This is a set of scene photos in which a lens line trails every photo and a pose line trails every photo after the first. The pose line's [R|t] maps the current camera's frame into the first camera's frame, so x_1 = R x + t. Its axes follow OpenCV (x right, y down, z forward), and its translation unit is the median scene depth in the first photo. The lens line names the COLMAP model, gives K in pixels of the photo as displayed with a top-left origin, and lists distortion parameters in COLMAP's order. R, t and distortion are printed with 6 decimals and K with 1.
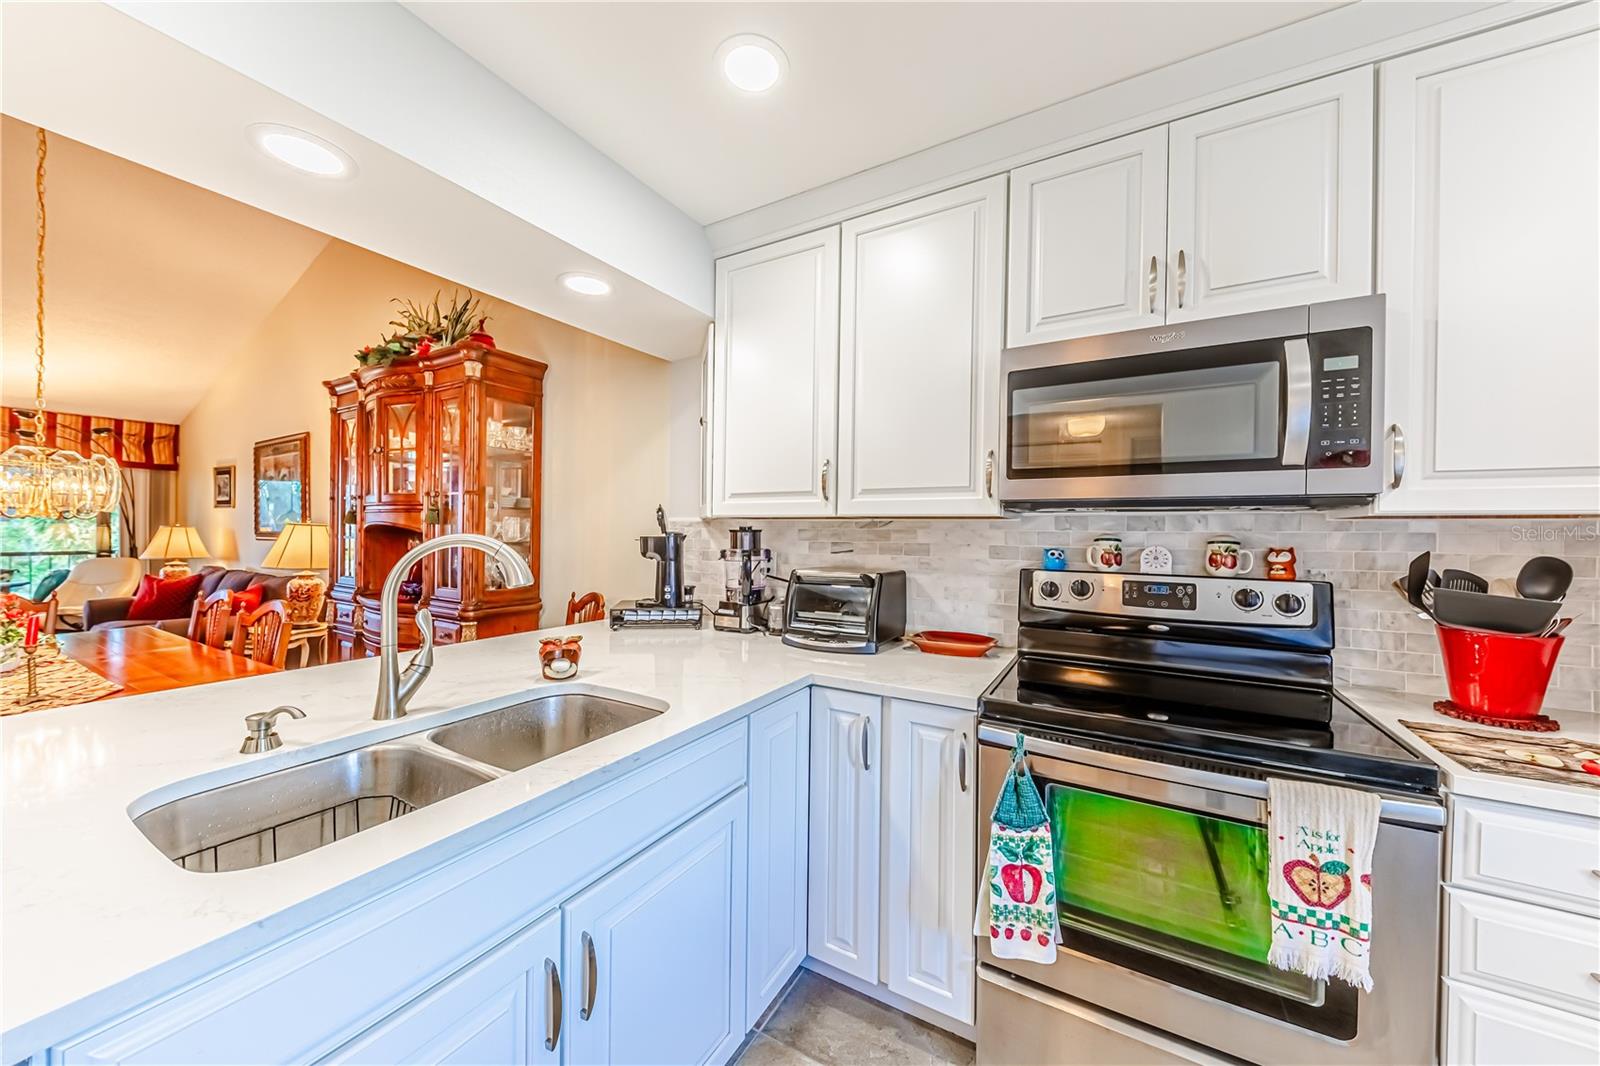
lens RADIAL K [[555.0, 0, 801.3], [0, 555.0, 544.0], [0, 0, 1]] dist [0.000576, -0.000418]
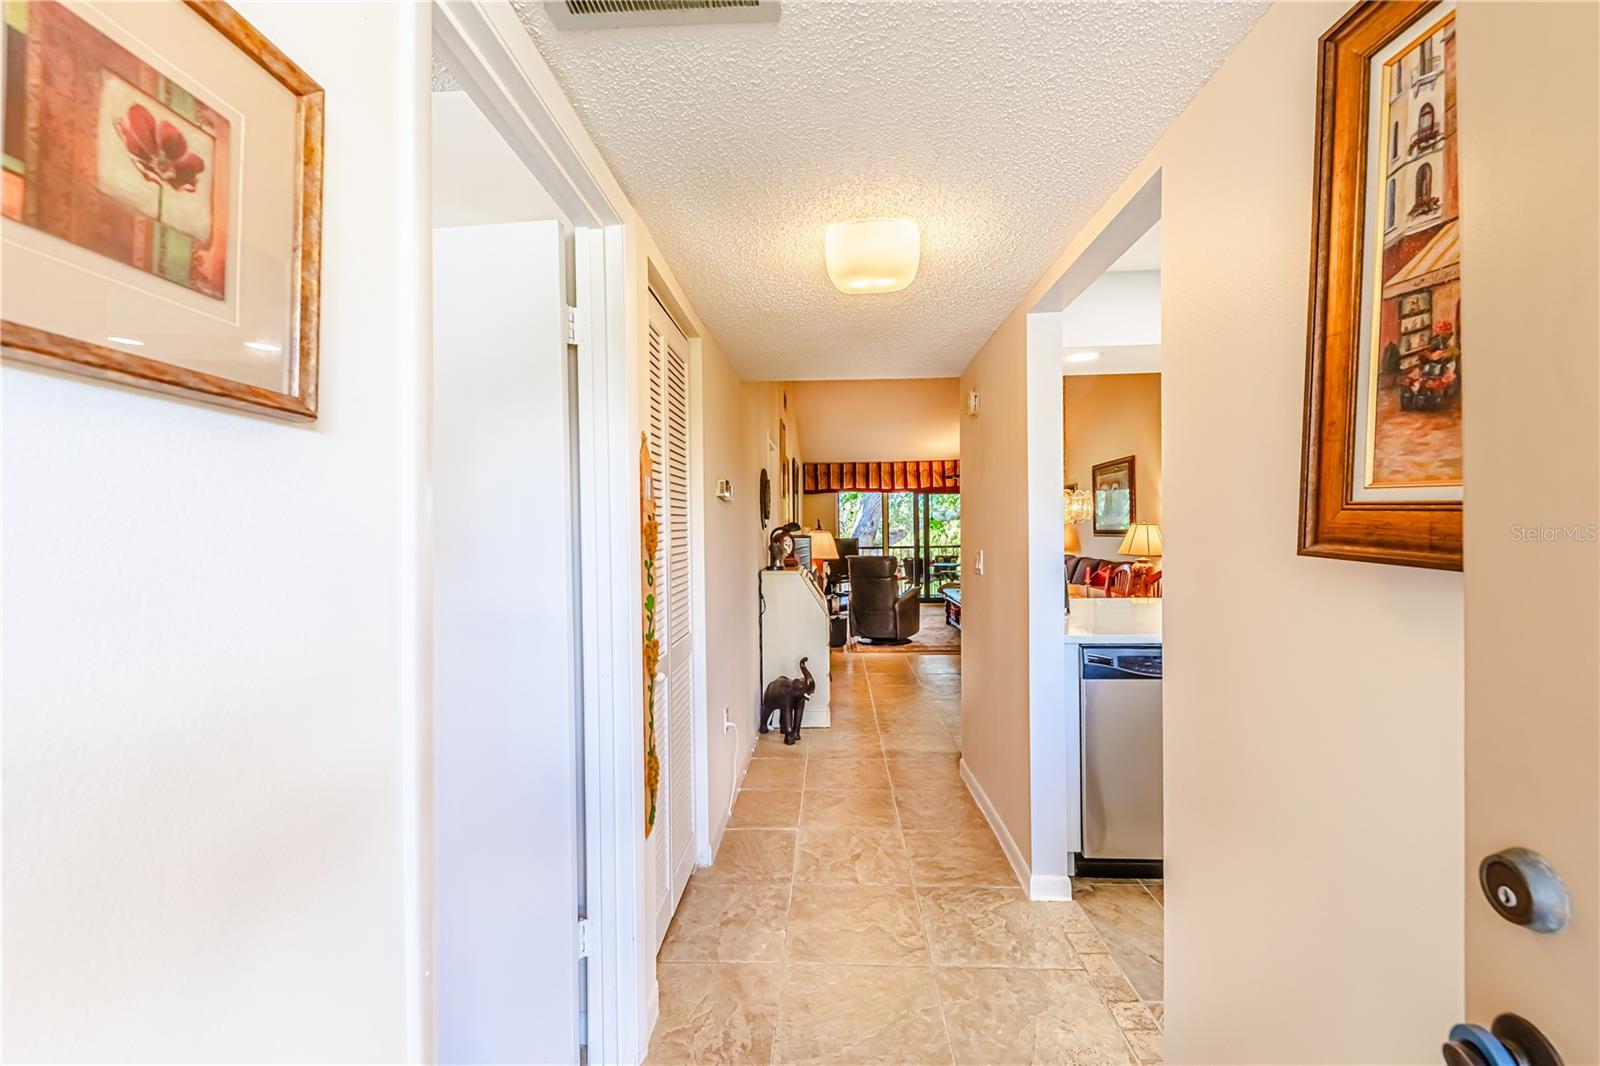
lens RADIAL K [[652.1, 0, 800.0], [0, 652.1, 533.0], [0, 0, 1]] dist [-0.000607, -0.000005]
pose [[0.451542, -0.010802, -0.892184, 0.407820], [-0.004326, 0.999888, -0.014296, 0.032515], [0.892239, 0.010315, 0.451445, -1.181198]]
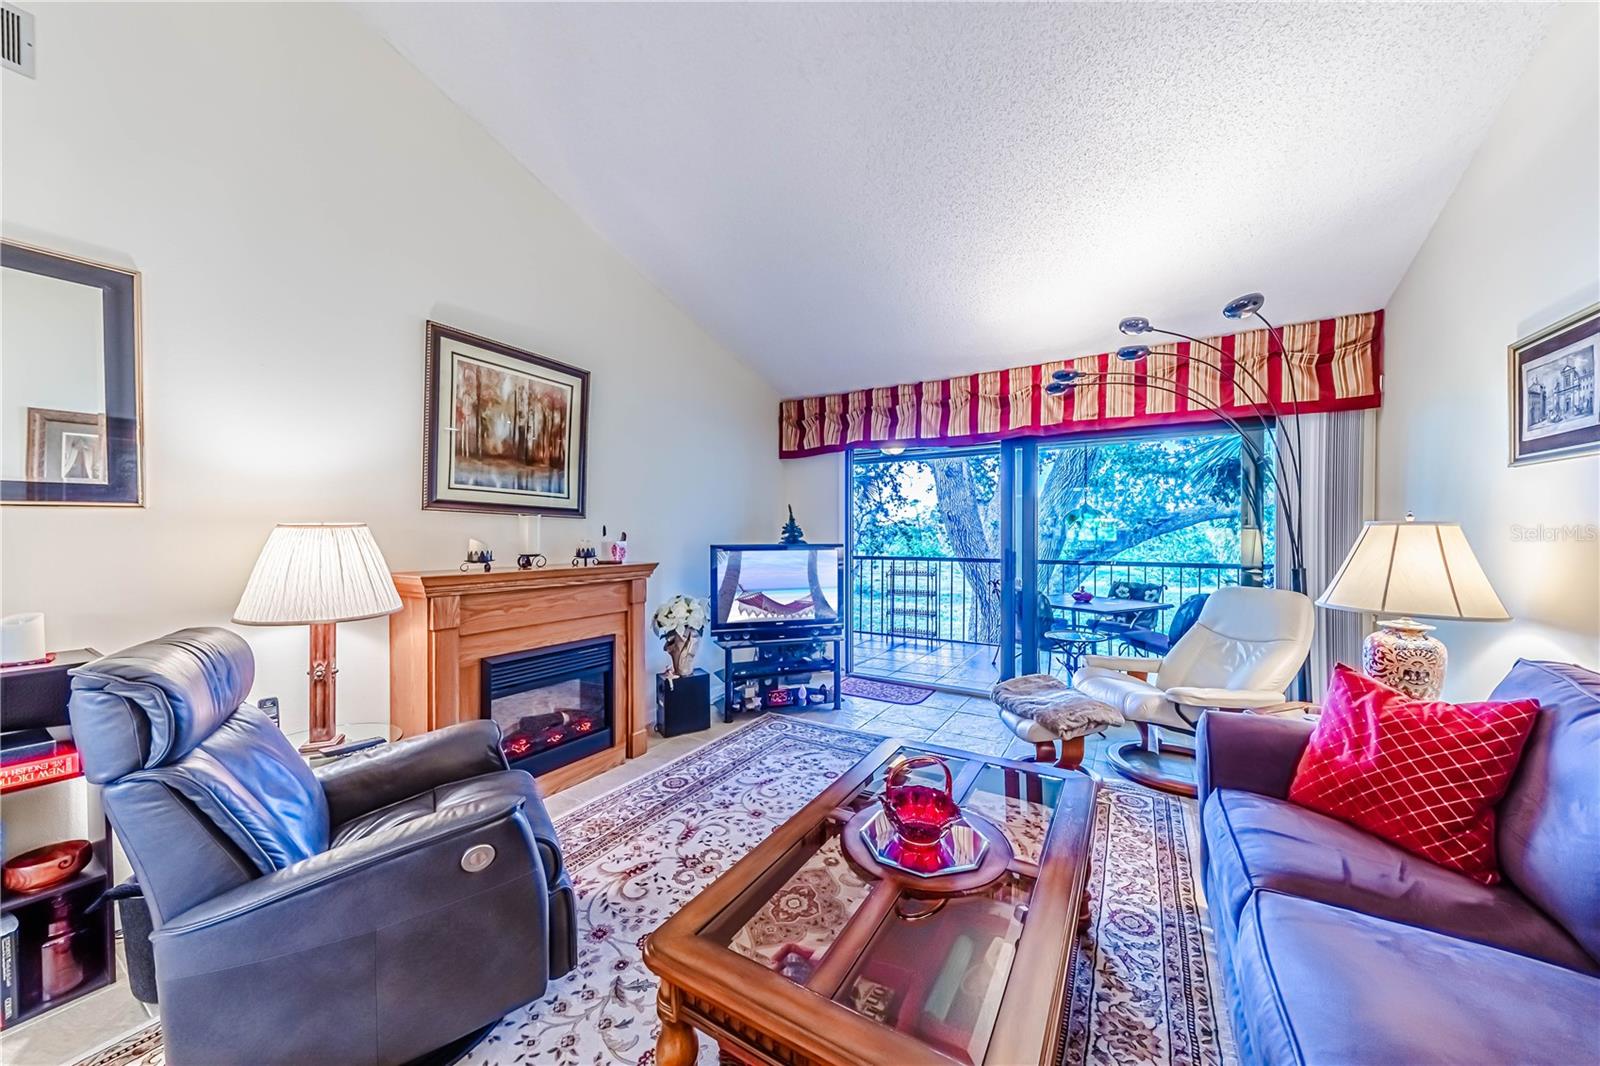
lens RADIAL K [[564.2, 0, 787.2], [0, 564.2, 521.2], [0, 0, 1]] dist [0.000170, -0.000061]
pose [[-0.039180, -0.023135, -0.998964, -2.456699], [-0.023642, 0.999474, -0.022219, -0.051679], [0.998952, 0.022747, -0.039707, 2.028819]]
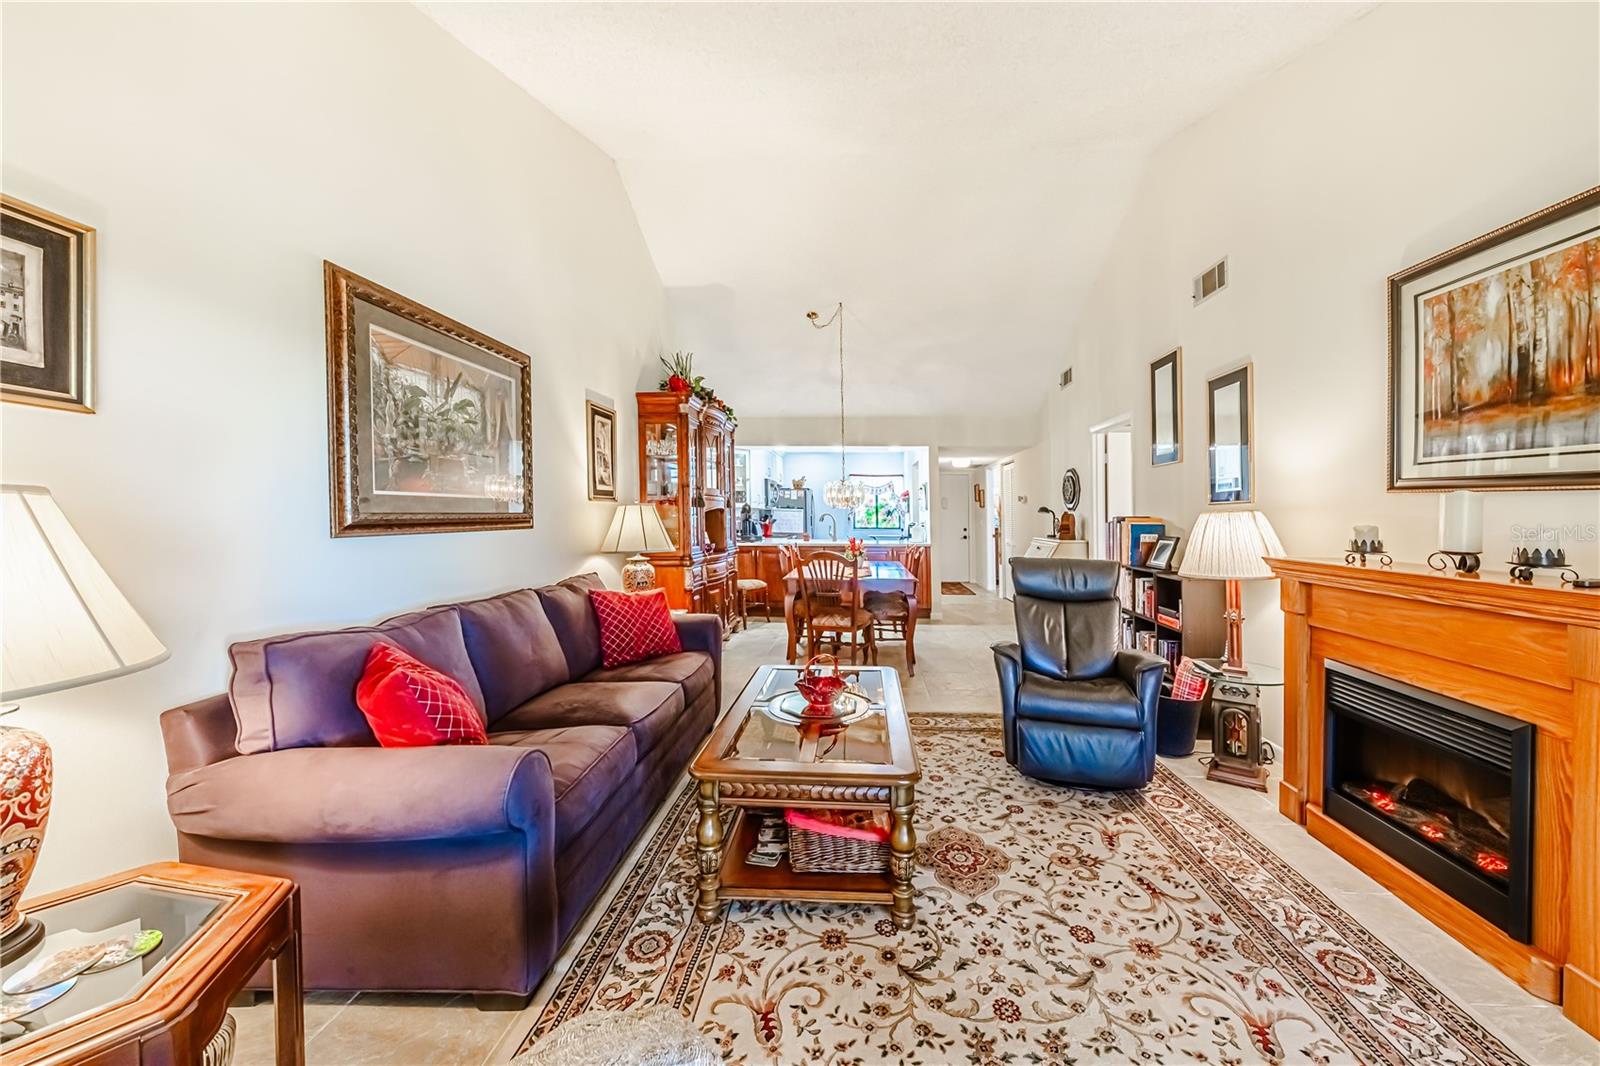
lens RADIAL K [[578.6, 0, 834.7], [0, 578.6, 524.6], [0, 0, 1]] dist [0.000054, -0.000157]
pose [[-0.457846, -0.019085, 0.888827, -4.589344], [0.016602, 0.999412, 0.030012, -0.079829], [-0.888877, 0.028497, -0.457259, 2.819583]]
